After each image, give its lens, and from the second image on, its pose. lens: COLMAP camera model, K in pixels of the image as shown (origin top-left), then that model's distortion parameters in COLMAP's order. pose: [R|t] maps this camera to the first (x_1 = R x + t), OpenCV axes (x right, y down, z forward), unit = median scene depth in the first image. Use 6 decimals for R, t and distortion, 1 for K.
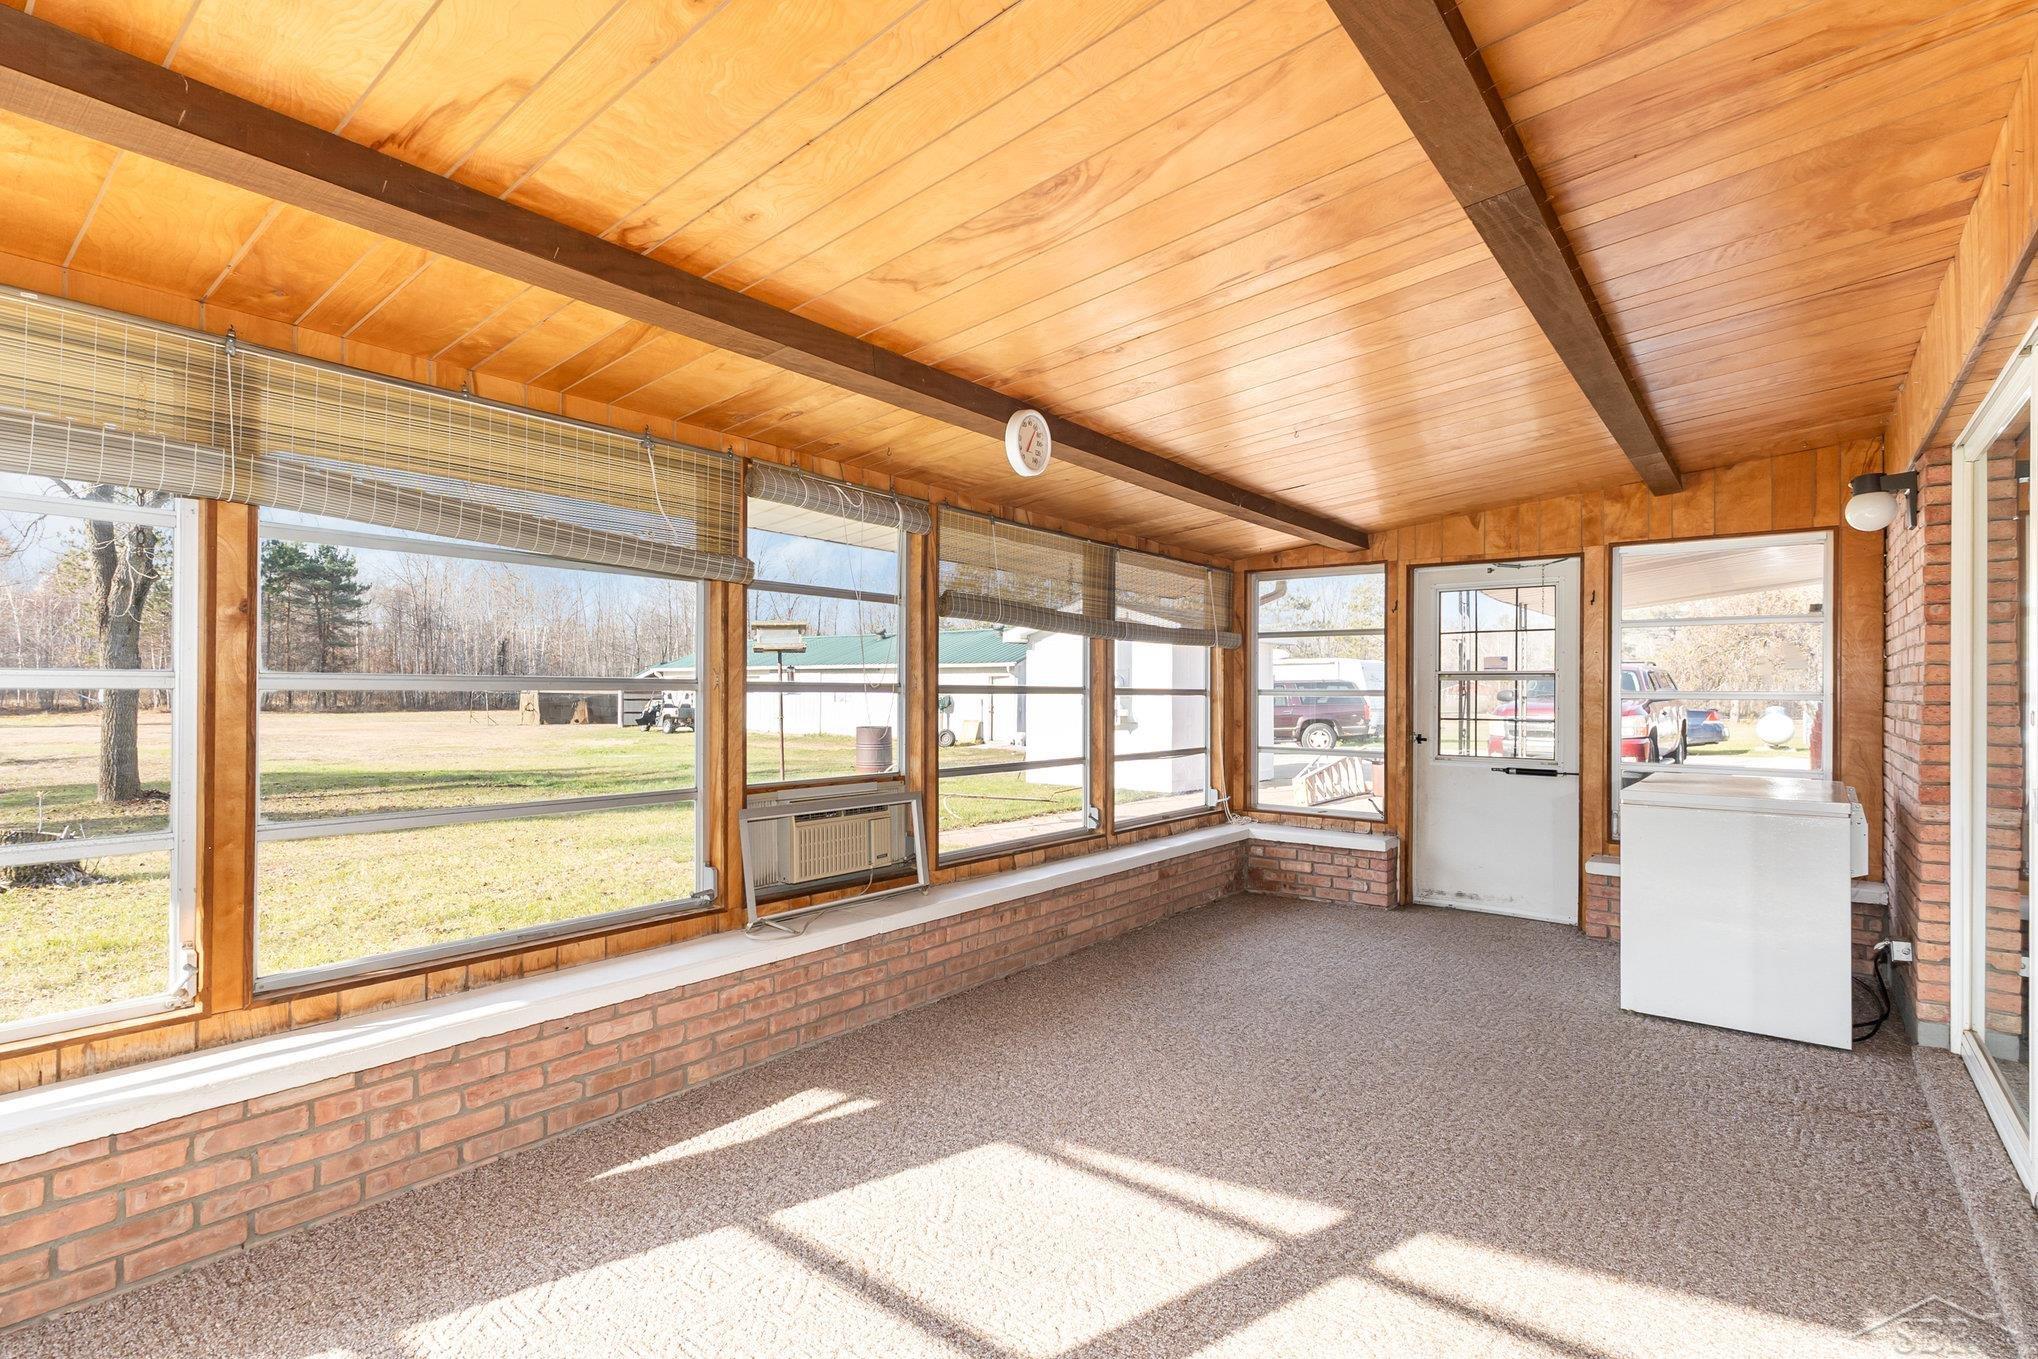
lens RADIAL K [[982.0, 0, 1019.0], [0, 982.0, 679.5], [0, 0, 1]] dist [0.000951, 0.000475]
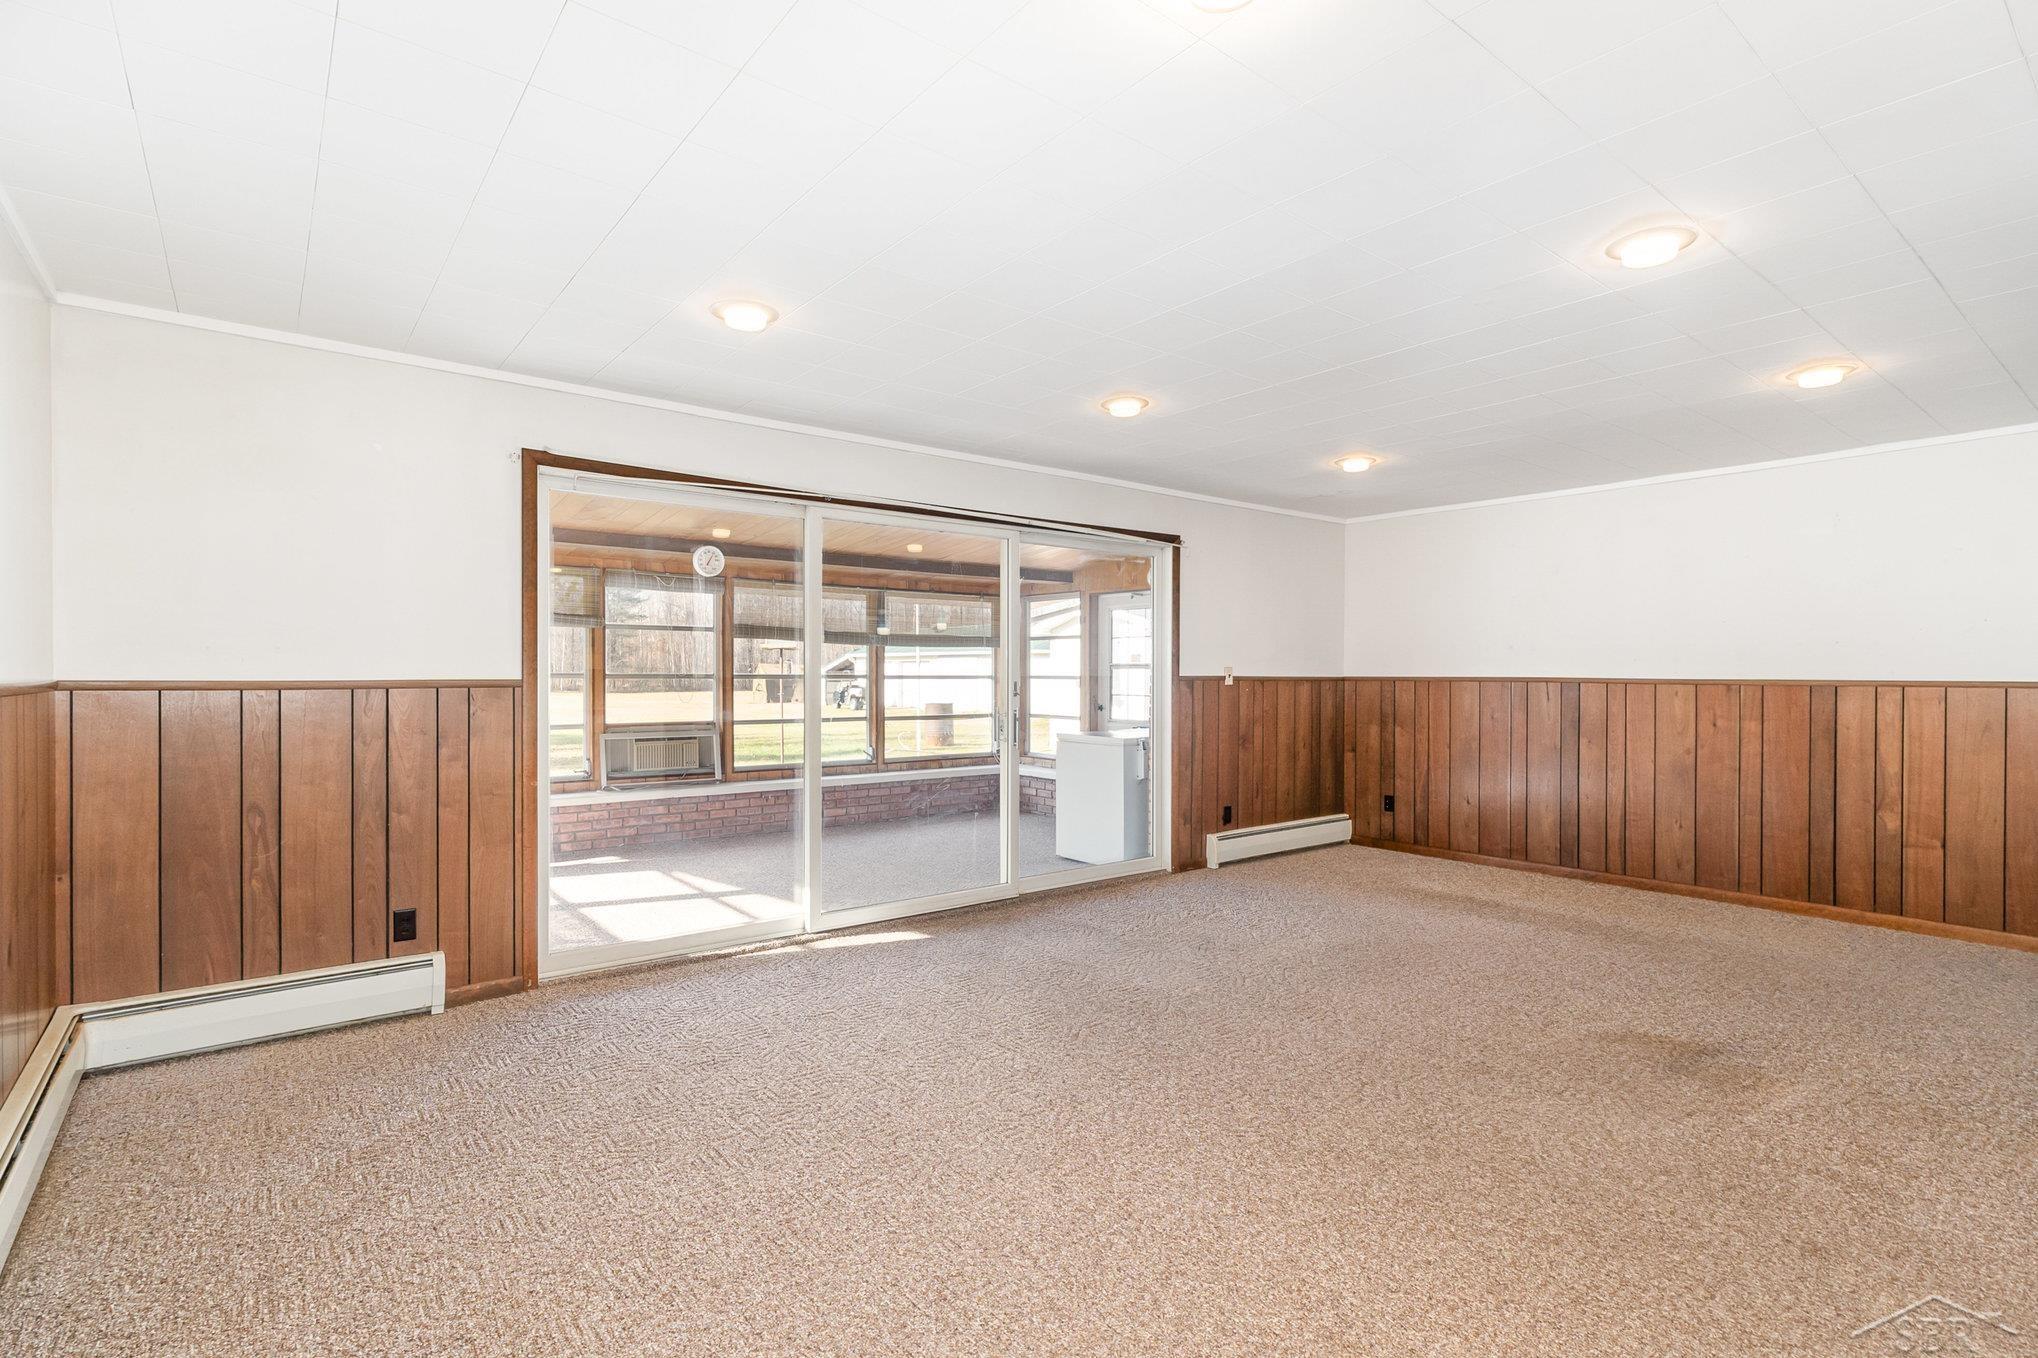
lens RADIAL K [[982.0, 0, 1019.0], [0, 982.0, 679.0], [0, 0, 1]] dist [0.000951, 0.000475]
pose [[0.971235, -0.000624, -0.238122, 0.710685], [0.005006, 0.999829, 0.017799, -0.012954], [0.238070, -0.018479, 0.971072, -0.546015]]
